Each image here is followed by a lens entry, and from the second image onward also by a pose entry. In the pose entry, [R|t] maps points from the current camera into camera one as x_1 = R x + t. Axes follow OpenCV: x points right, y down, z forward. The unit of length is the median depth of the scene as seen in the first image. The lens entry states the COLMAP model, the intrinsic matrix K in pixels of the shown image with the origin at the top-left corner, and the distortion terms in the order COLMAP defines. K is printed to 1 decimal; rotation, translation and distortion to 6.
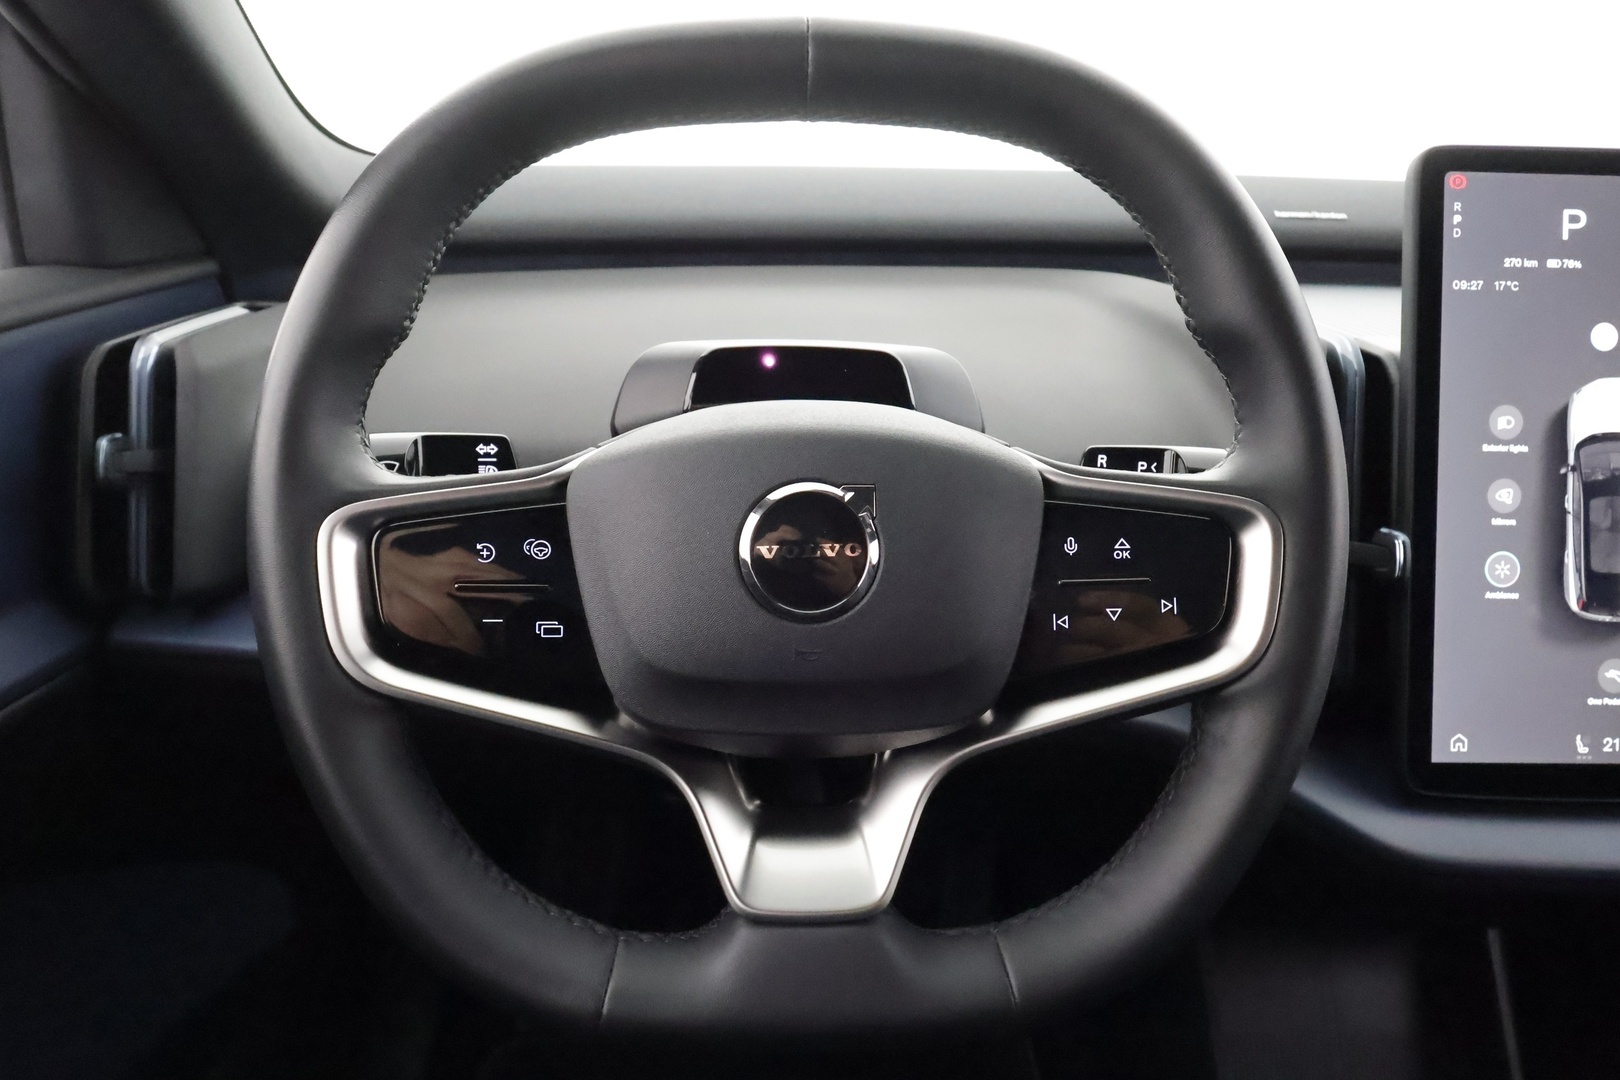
lens RADIAL K [[1096.8, 0, 814.5], [0, 1096.8, 535.3], [0, 0, 1]] dist [-0.004430, 0.007272]
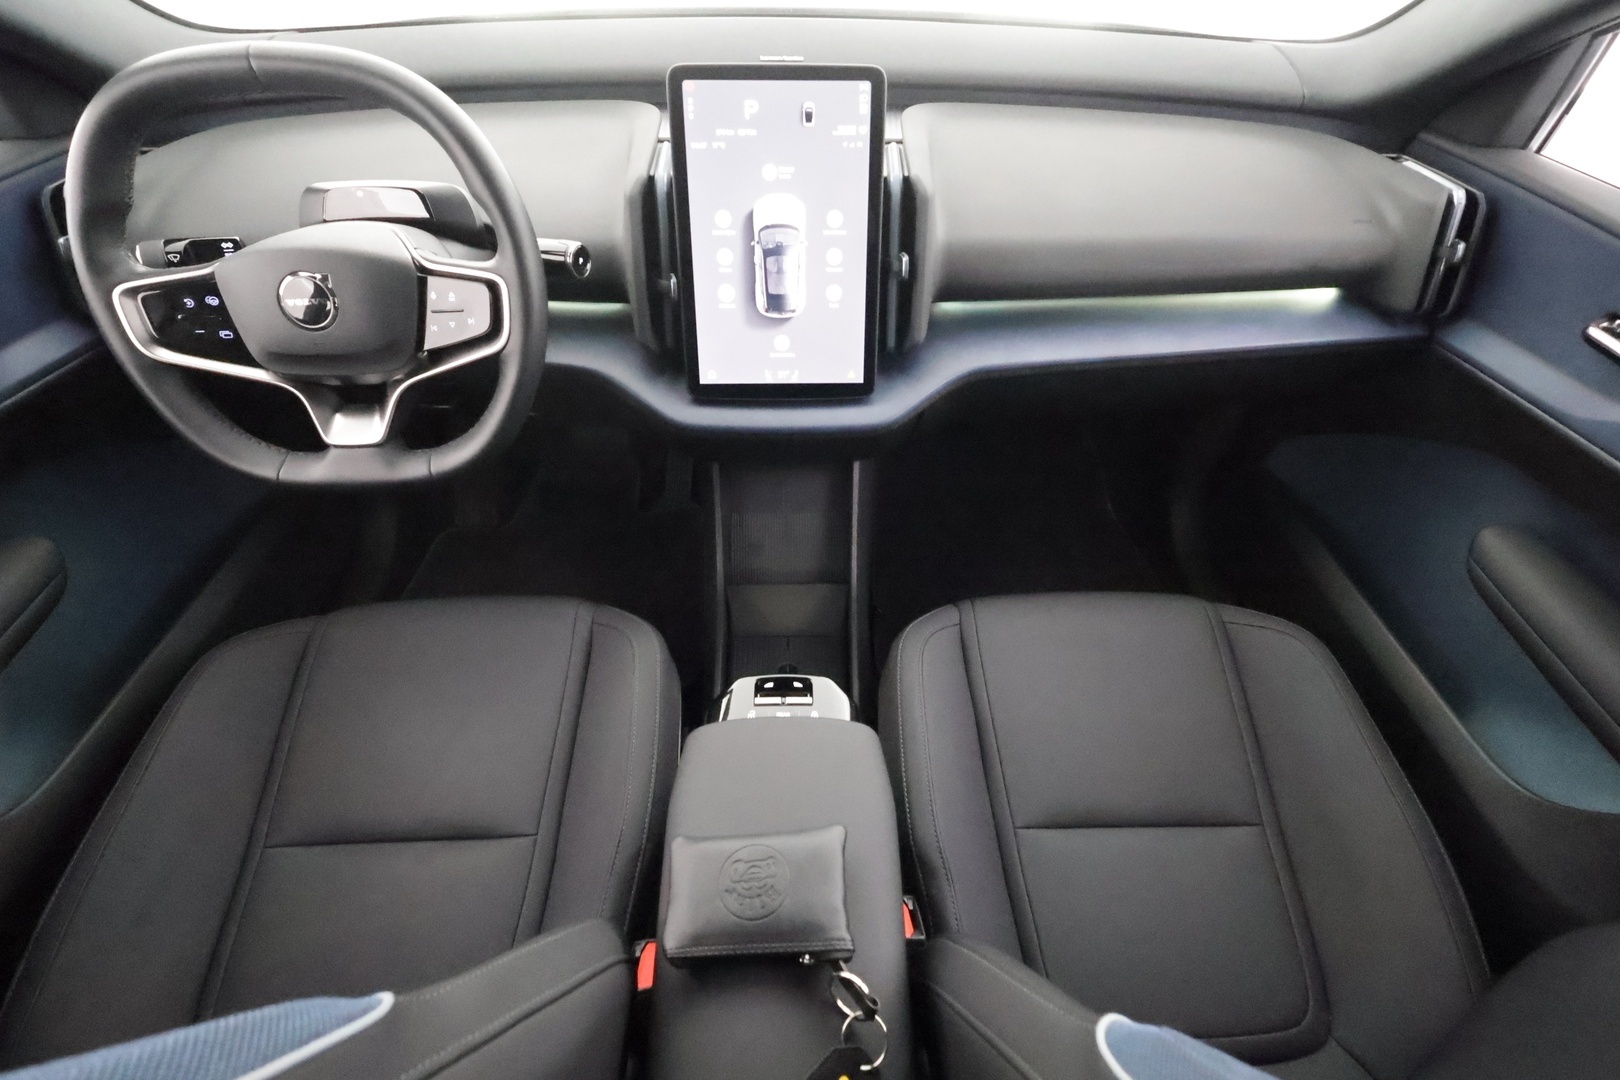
lens RADIAL K [[741.6, 0, 812.2], [0, 741.6, 534.0], [0, 0, 1]] dist [-0.000487, -0.000178]
pose [[0.999820, -0.009327, -0.016535, 0.818400], [0.015007, 0.921747, 0.387502, -0.095202], [0.011627, -0.387680, 0.921721, -0.524930]]
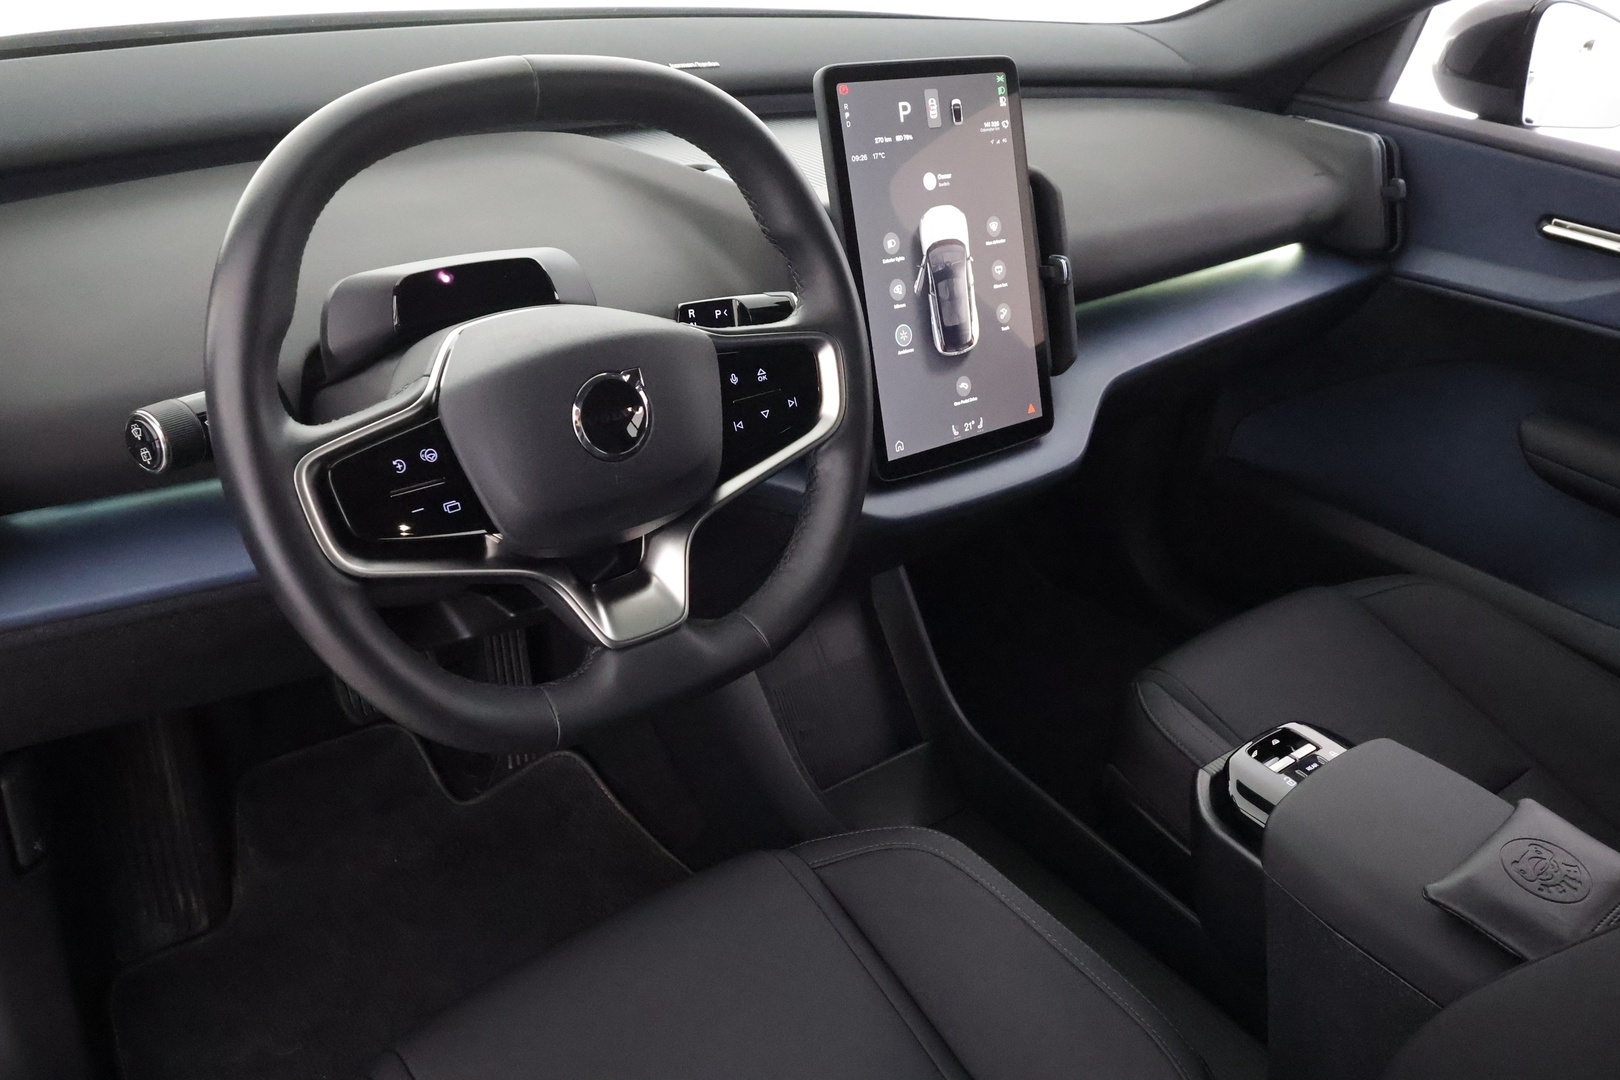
lens RADIAL K [[1268.9, 0, 817.6], [0, 1268.9, 545.4], [0, 0, 1]] dist [-0.003910, -0.002905]
pose [[0.801034, -0.270145, 0.534197, -0.564090], [0.168329, 0.958025, 0.232065, -0.128918], [-0.574465, -0.095972, 0.812884, -0.485355]]
